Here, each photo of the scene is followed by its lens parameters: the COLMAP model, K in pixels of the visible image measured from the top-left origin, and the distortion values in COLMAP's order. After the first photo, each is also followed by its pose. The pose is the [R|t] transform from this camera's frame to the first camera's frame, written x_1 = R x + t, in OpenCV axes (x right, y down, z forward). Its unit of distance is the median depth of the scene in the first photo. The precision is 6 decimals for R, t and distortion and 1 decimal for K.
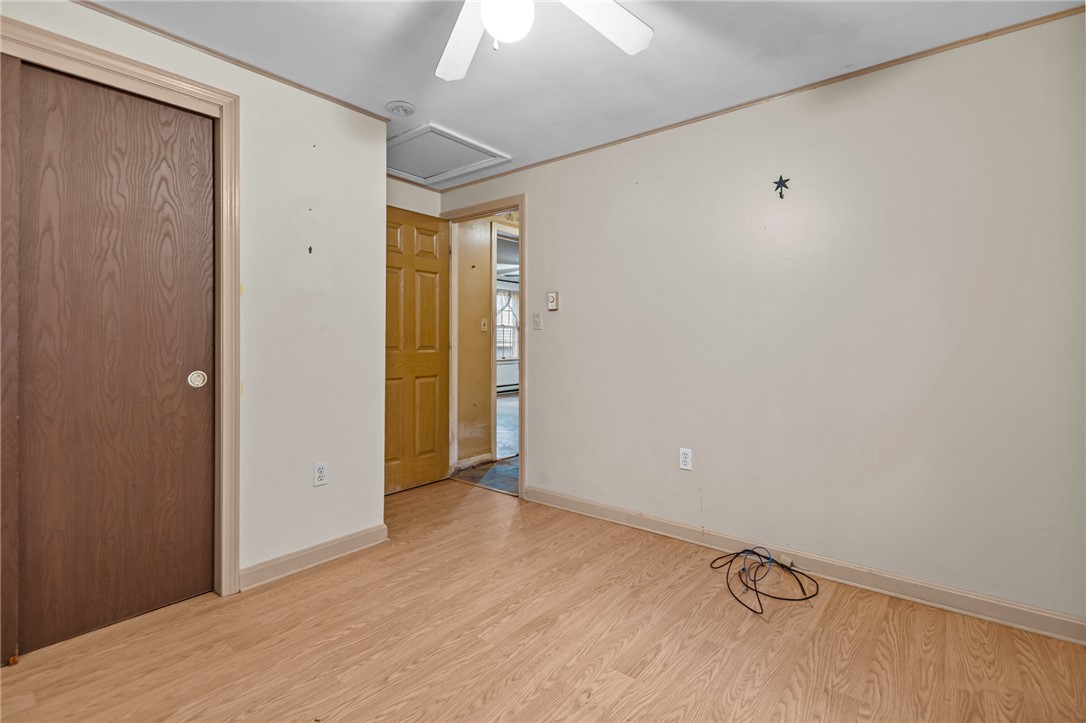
lens RADIAL K [[502.8, 0, 542.8], [0, 502.8, 341.2], [0, 0, 1]] dist [0.001970, -0.001602]
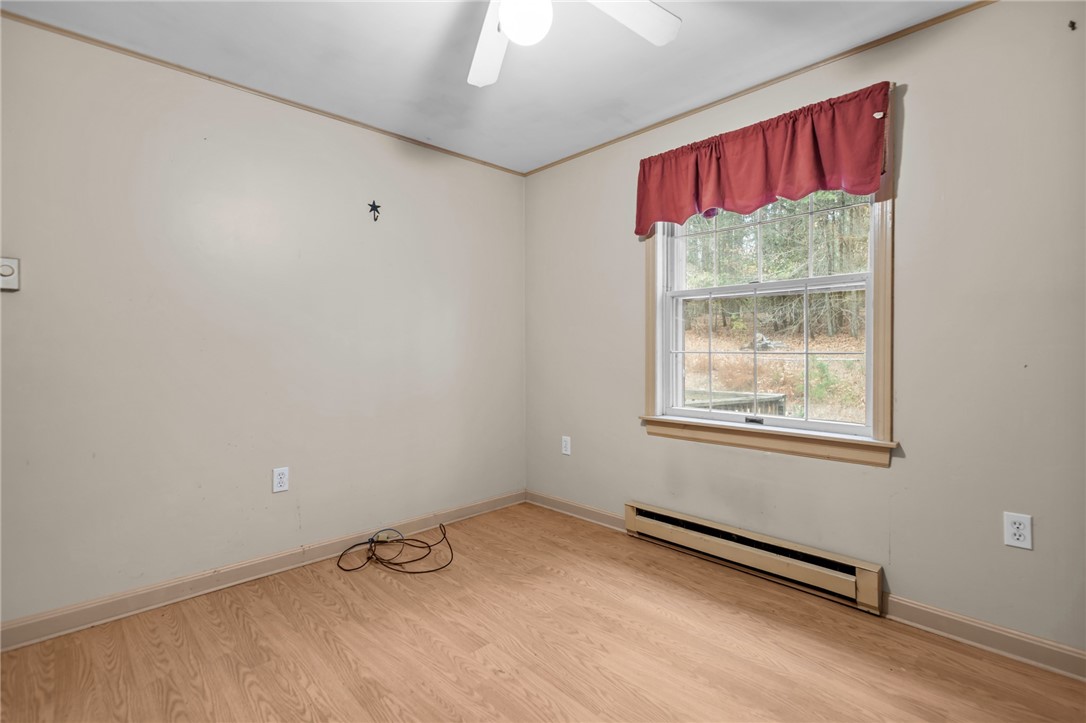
lens RADIAL K [[502.8, 0, 543.0], [0, 502.8, 355.9], [0, 0, 1]] dist [0.001970, -0.001602]
pose [[0.117786, -0.017016, 0.992893, -0.609455], [-0.001167, 0.999850, 0.017273, -0.001002], [-0.993038, -0.003193, 0.117748, 0.490782]]
